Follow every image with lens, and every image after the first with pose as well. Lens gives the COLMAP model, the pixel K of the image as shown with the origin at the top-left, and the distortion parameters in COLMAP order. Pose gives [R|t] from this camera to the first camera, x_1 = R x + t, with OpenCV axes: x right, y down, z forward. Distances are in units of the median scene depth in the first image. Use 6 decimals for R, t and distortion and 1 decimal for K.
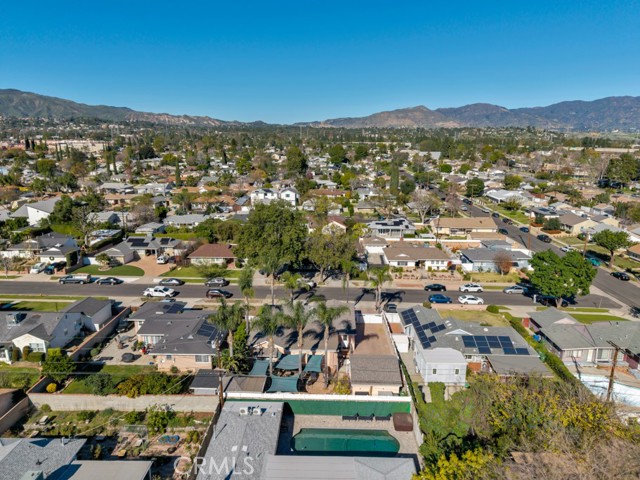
lens RADIAL K [[430.2, 0, 320.0], [0, 430.2, 240.0], [0, 0, 1]] dist [0.067921, -0.065587]
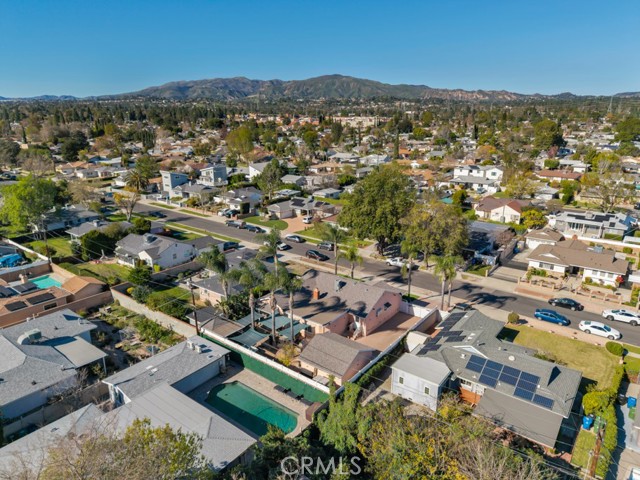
lens RADIAL K [[430.2, 0, 320.0], [0, 430.2, 240.0], [0, 0, 1]] dist [0.067921, -0.065587]
pose [[0.802386, 0.162562, -0.574239, 0.305441], [-0.133624, 0.986695, 0.092612, -0.009140], [0.581654, 0.002422, 0.813433, 0.127331]]
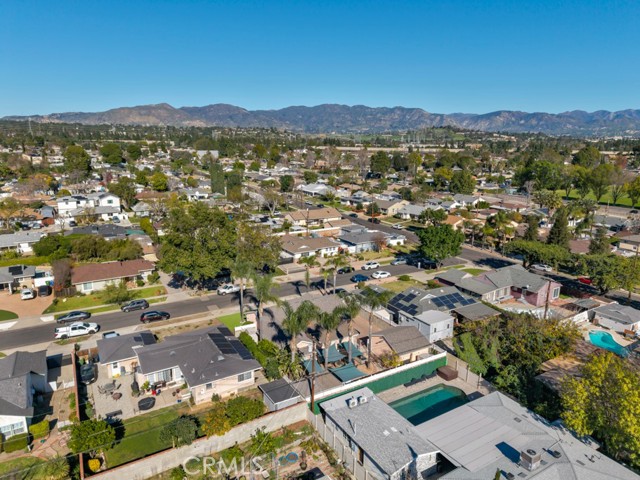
lens RADIAL K [[430.2, 0, 320.0], [0, 430.2, 240.0], [0, 0, 1]] dist [0.067921, -0.065587]
pose [[0.846458, -0.121712, 0.518359, -0.321415], [0.120516, 0.992053, 0.036138, -0.014835], [-0.518638, 0.031881, 0.854399, 0.069850]]
